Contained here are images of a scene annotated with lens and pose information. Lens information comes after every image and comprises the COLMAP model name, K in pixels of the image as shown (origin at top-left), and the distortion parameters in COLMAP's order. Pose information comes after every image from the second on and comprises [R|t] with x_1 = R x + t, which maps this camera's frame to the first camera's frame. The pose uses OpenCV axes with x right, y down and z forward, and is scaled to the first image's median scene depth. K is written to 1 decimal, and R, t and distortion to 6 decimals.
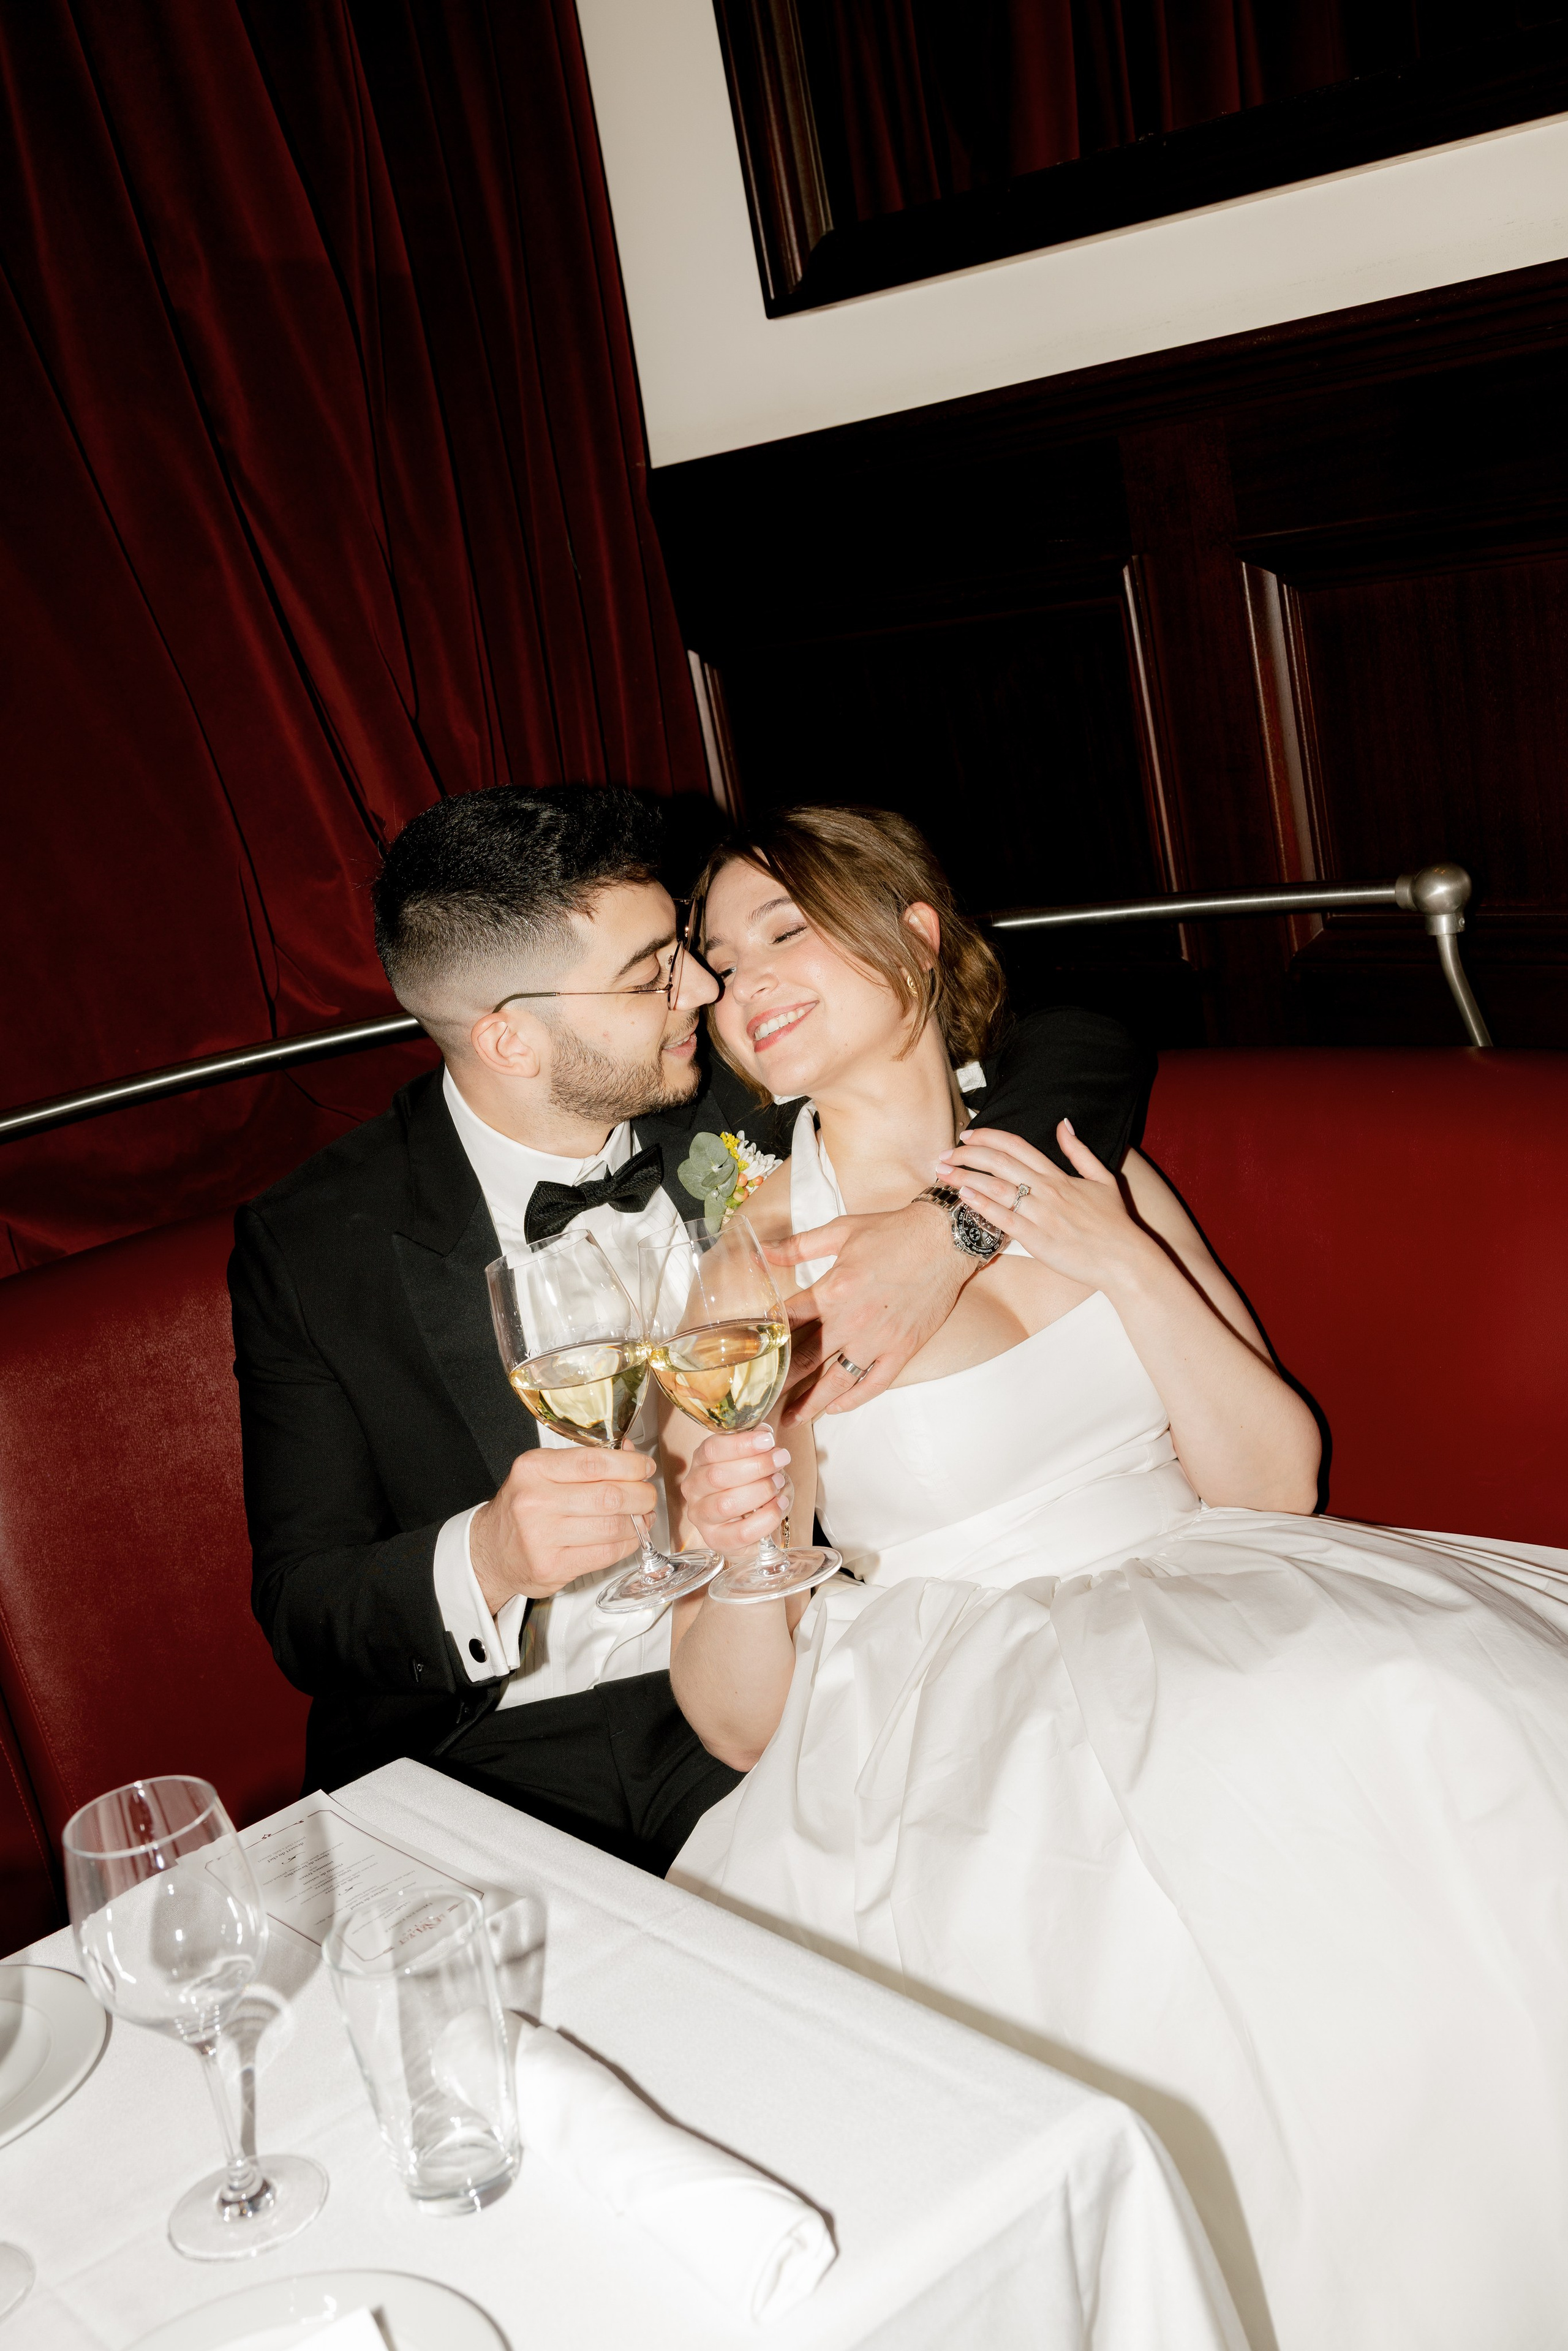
lens RADIAL K [[2599.9, 0, 784.0], [0, 2599.9, 1175.5], [0, 0, 1]] dist [-0.009685, -0.002332]
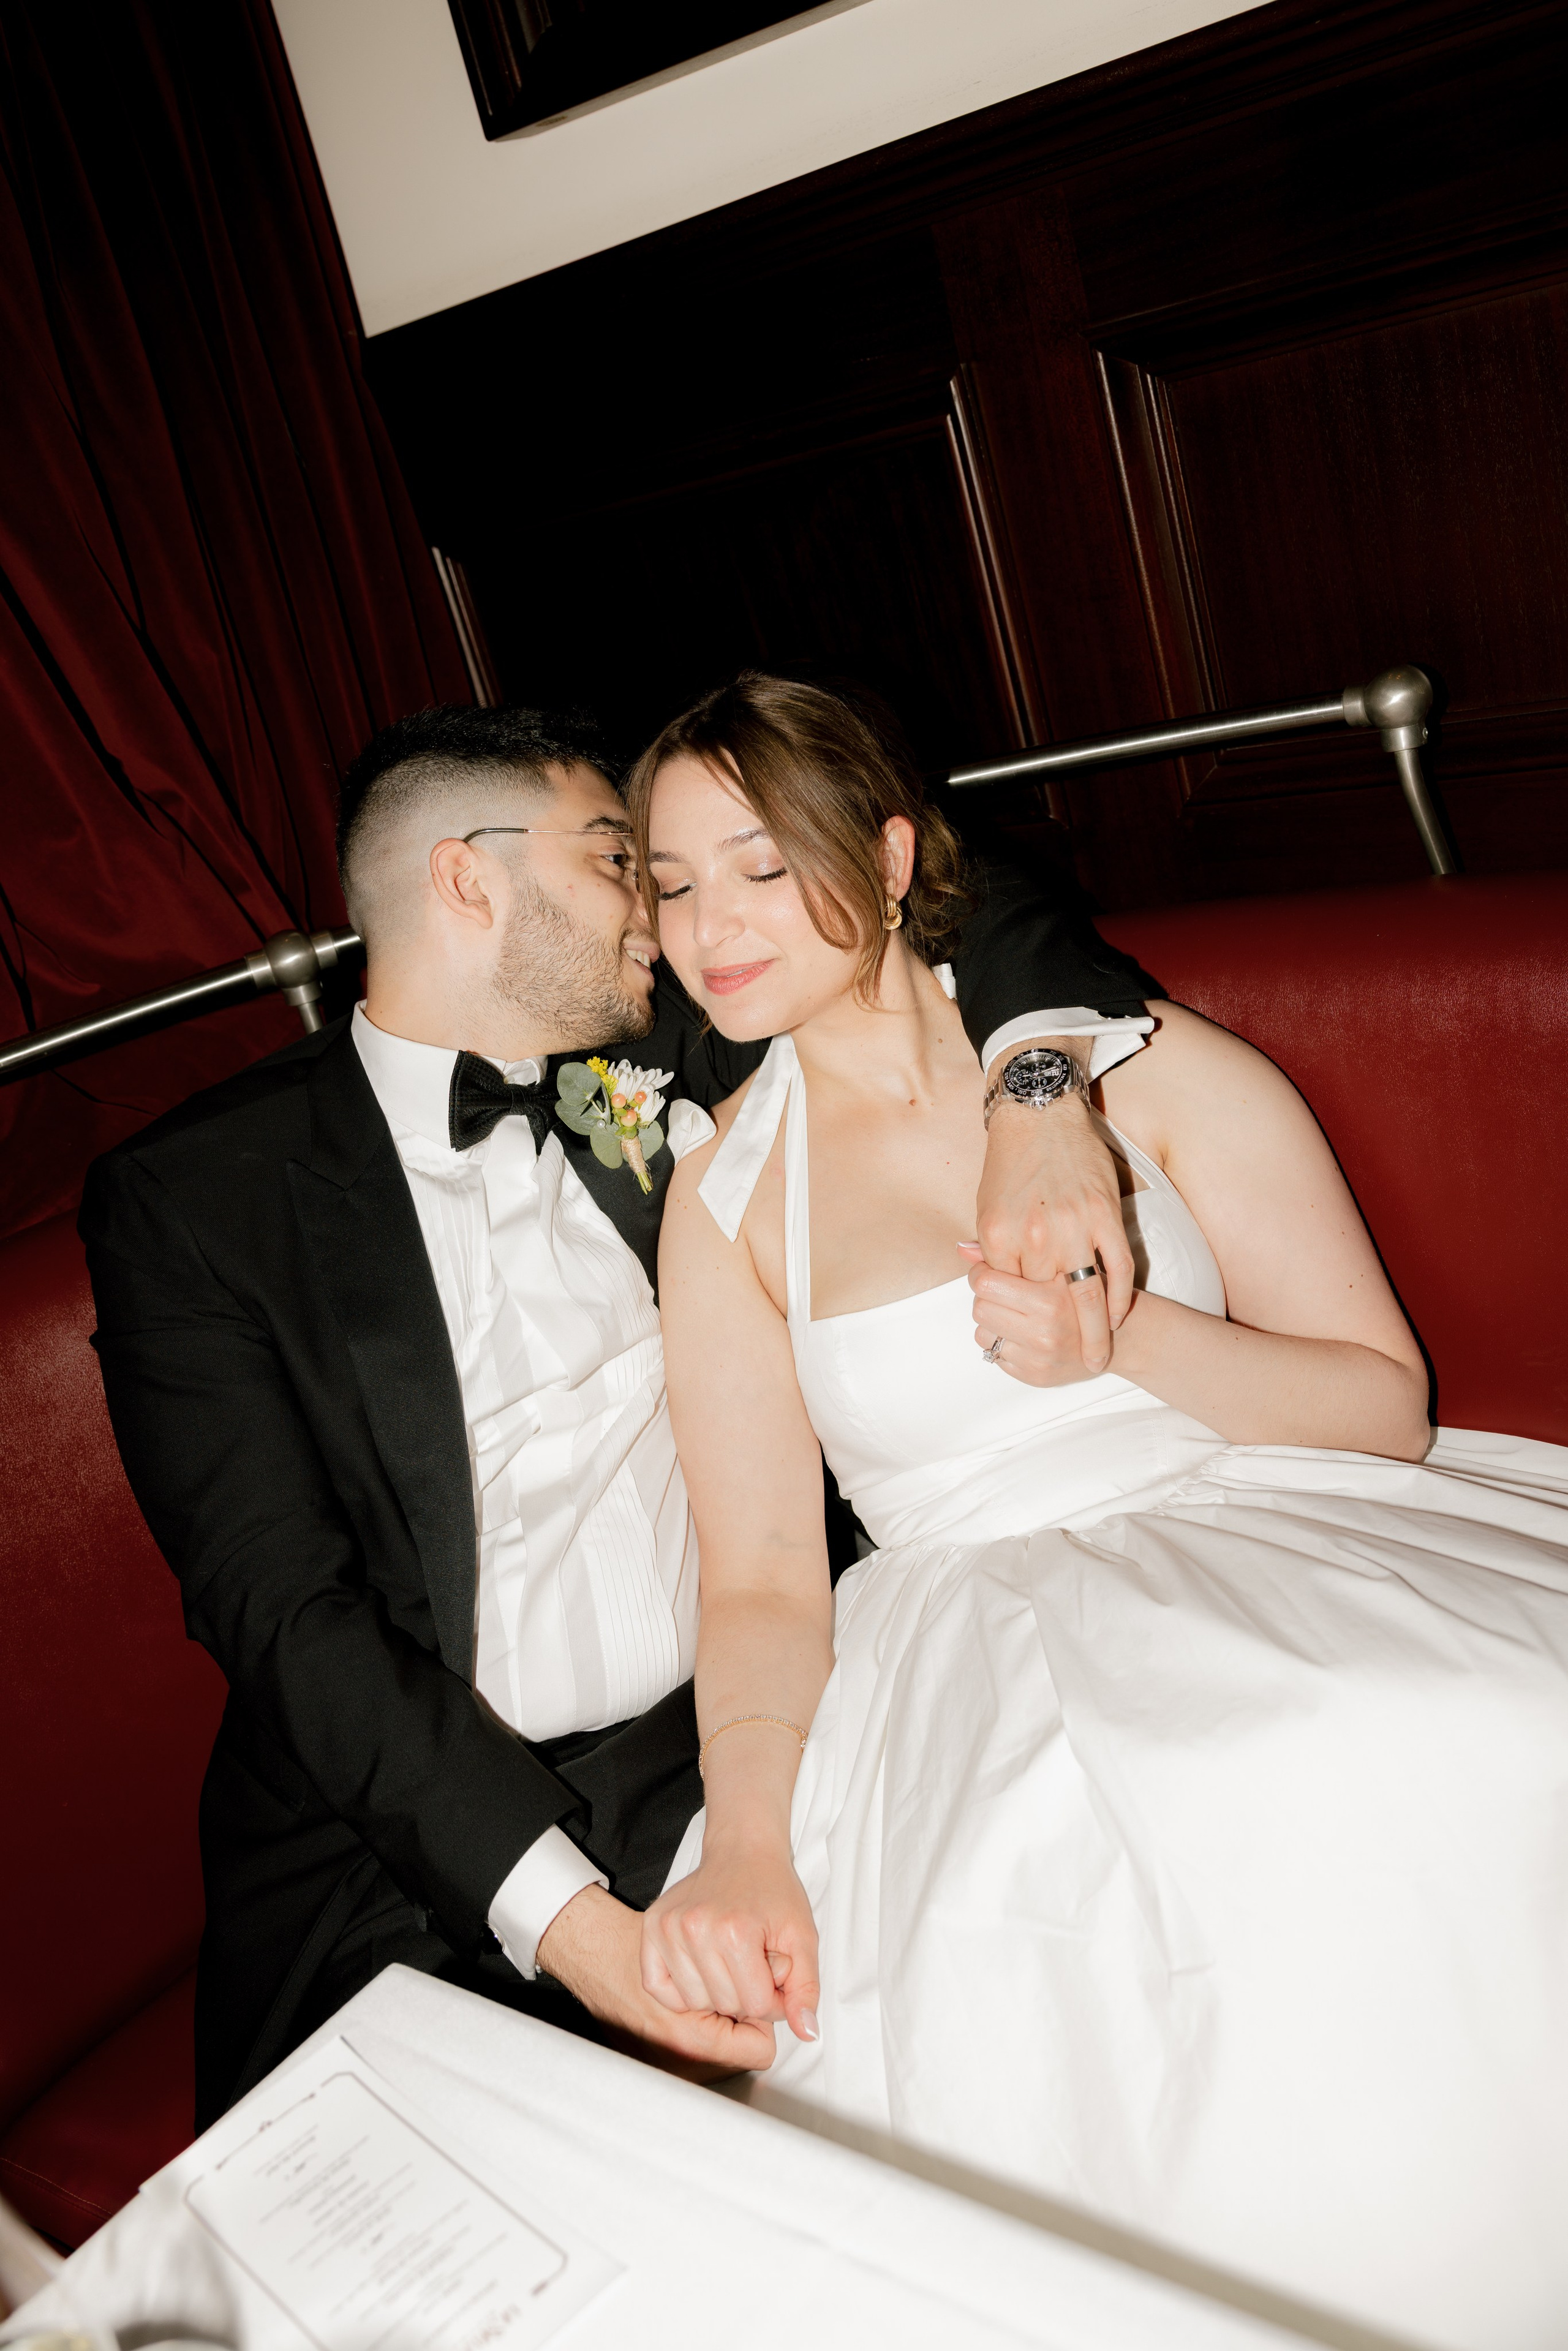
lens RADIAL K [[2185.3, 0, 784.0], [0, 2185.3, 1175.5], [0, 0, 1]] dist [0.000904, -0.001194]
pose [[0.979335, -0.134564, 0.150985, -0.081758], [0.125975, 0.989894, 0.065122, -0.024828], [-0.158222, -0.044755, 0.986389, 0.298789]]
